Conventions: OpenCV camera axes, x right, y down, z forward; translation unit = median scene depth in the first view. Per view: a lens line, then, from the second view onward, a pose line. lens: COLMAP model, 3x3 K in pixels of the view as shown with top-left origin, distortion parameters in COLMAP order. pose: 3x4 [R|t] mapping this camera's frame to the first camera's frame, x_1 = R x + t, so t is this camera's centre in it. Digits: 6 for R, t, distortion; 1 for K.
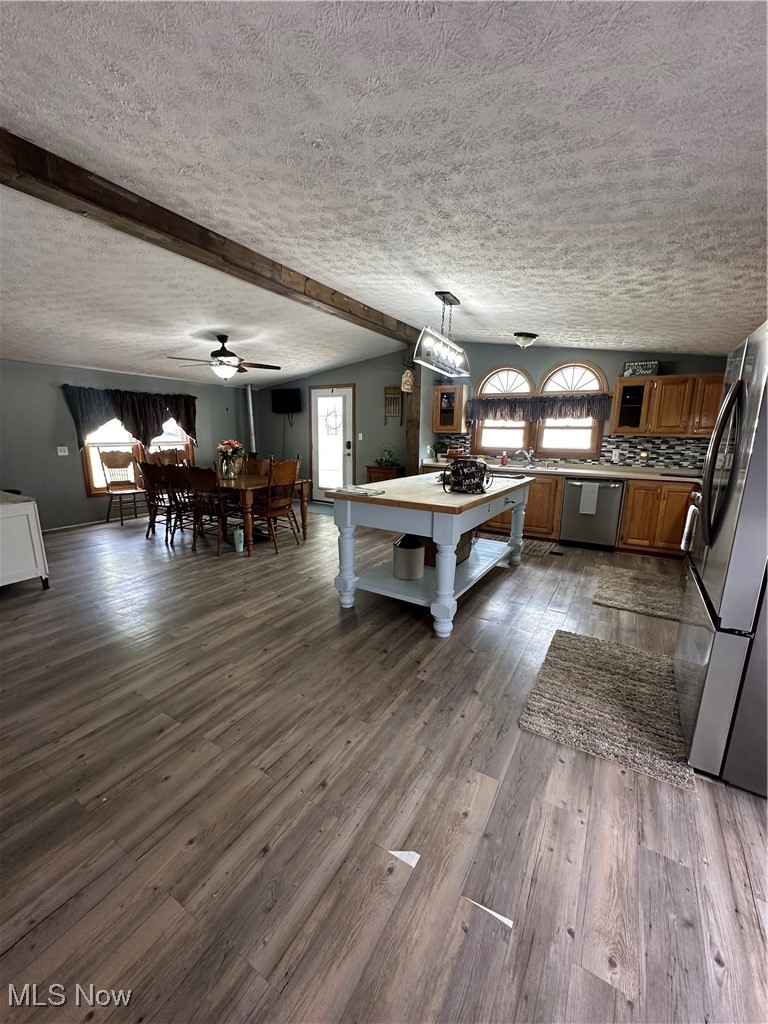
lens RADIAL K [[407.2, 0, 383.8], [0, 407.2, 517.3], [0, 0, 1]] dist [-0.001366, -0.000055]
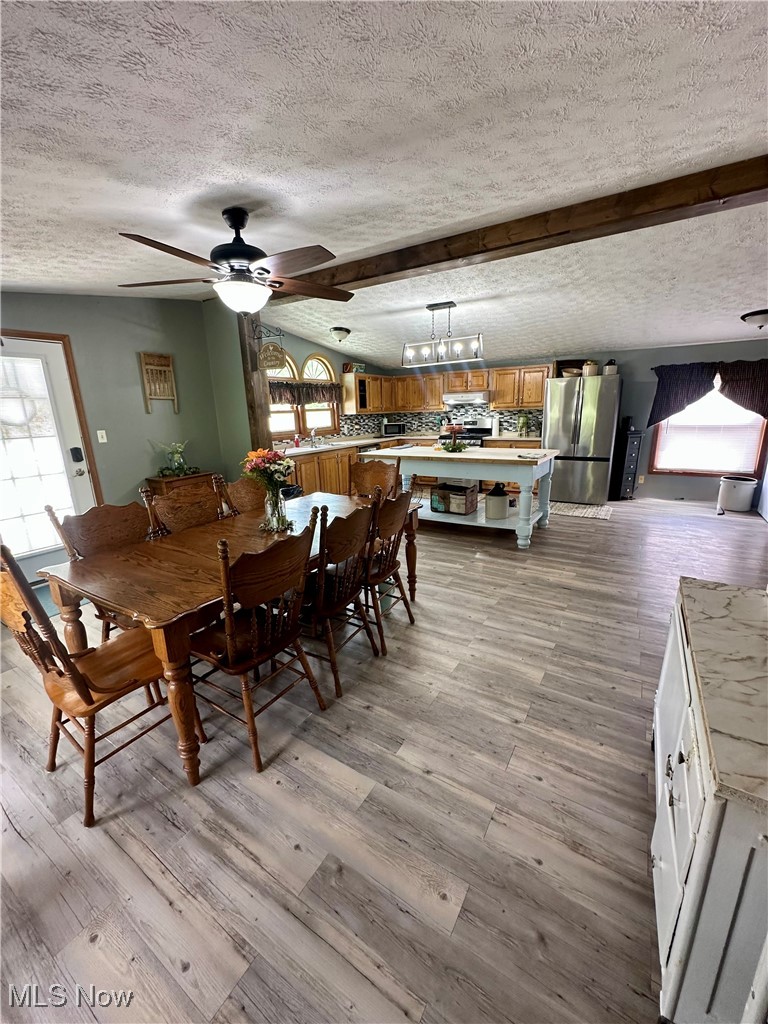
lens RADIAL K [[407.2, 0, 385.0], [0, 407.2, 515.6], [0, 0, 1]] dist [-0.001366, -0.000055]
pose [[0.014862, -0.269227, 0.962962, -0.860605], [0.238600, 0.936202, 0.258063, -0.207145], [-0.971004, 0.225927, 0.078152, 0.848023]]
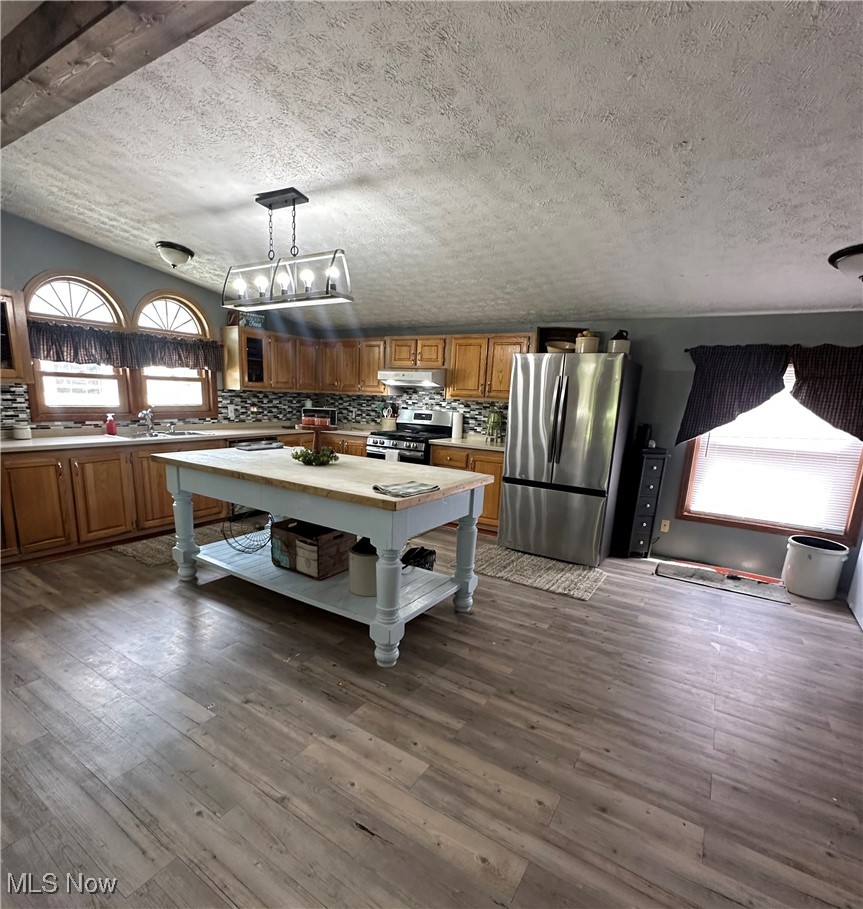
lens RADIAL K [[478.5, 0, 419.1], [0, 478.5, 501.2], [0, 0, 1]] dist [-0.006797, 0.001200]
pose [[0.033845, -0.235163, 0.971366, -0.514079], [0.168083, 0.959419, 0.226414, -0.134301], [-0.985192, 0.155608, 0.071998, 0.552301]]
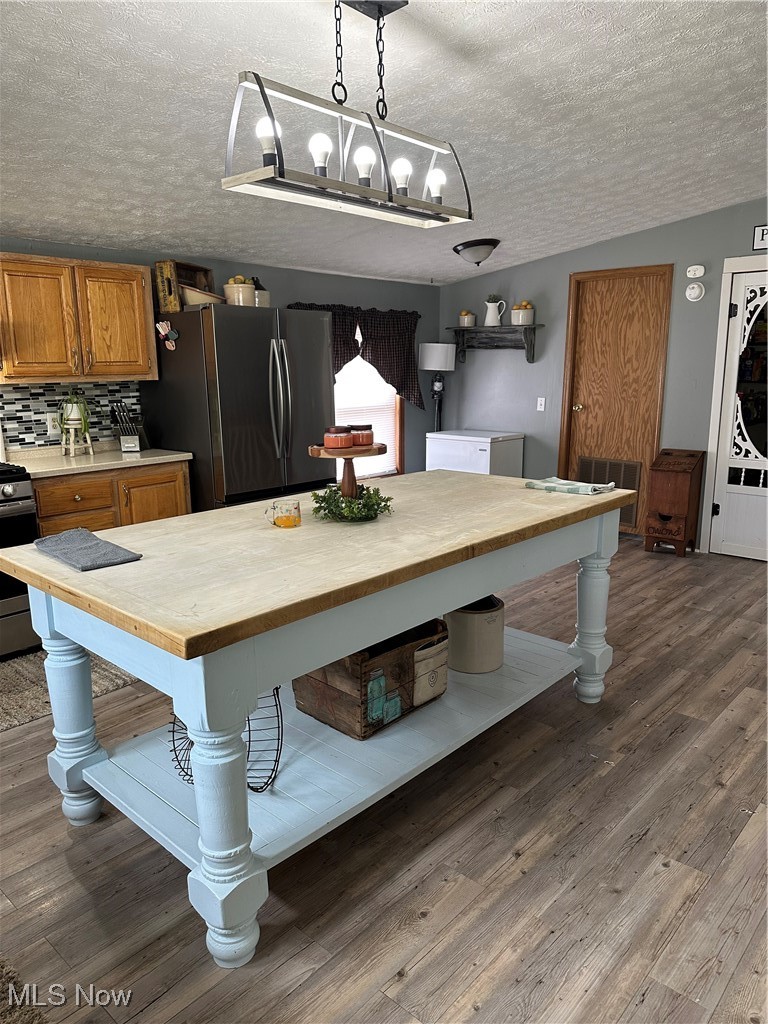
lens RADIAL K [[723.8, 0, 382.7], [0, 723.8, 511.3], [0, 0, 1]] dist [-0.002608, -0.003516]
pose [[-0.982141, -0.041296, 0.183557, 0.007333], [0.035424, 0.917579, 0.395973, -0.263002], [-0.184780, 0.395404, -0.899729, 1.183602]]
